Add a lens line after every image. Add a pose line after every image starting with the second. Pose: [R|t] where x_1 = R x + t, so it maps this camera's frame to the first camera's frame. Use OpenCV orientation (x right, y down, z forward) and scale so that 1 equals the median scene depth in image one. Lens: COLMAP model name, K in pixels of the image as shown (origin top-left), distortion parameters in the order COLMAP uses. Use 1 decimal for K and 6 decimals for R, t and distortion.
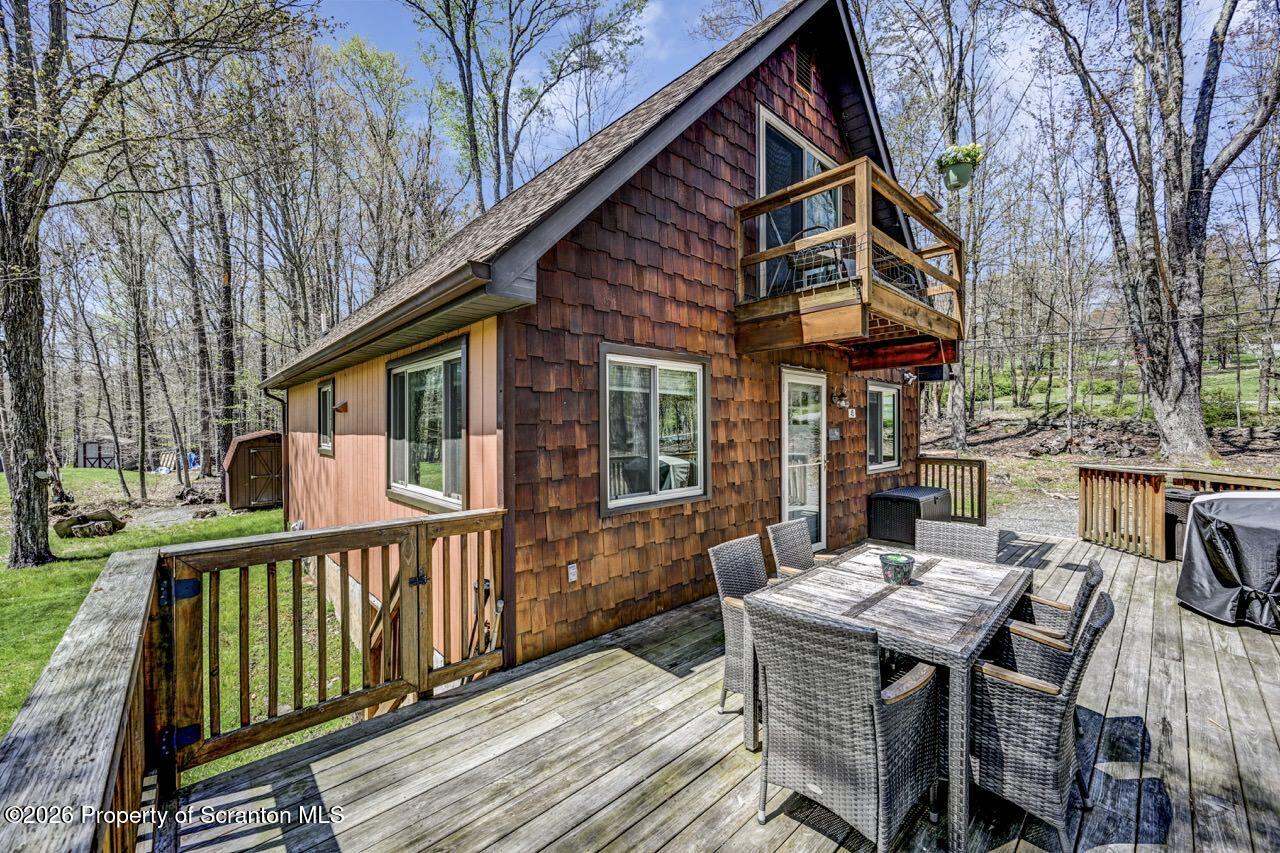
lens RADIAL K [[494.5, 0, 638.9], [0, 494.5, 427.8], [0, 0, 1]] dist [-0.001153, -0.000043]
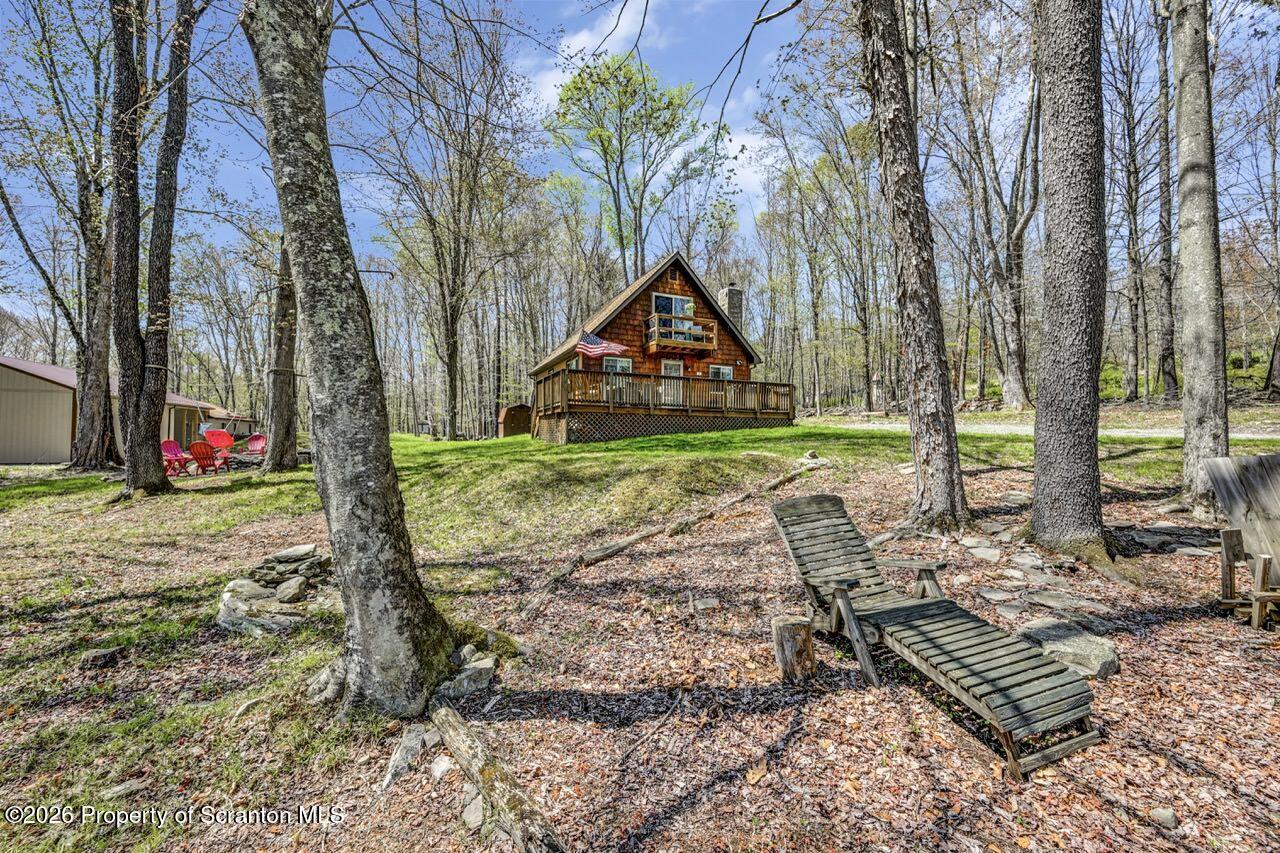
lens RADIAL K [[494.5, 0, 640.6], [0, 494.5, 430.3], [0, 0, 1]] dist [-0.001153, -0.000043]
pose [[0.940363, 0.000448, -0.340173, 0.288503], [-0.007310, 0.999795, -0.018892, 0.100250], [0.340095, 0.020252, 0.940173, -0.521767]]
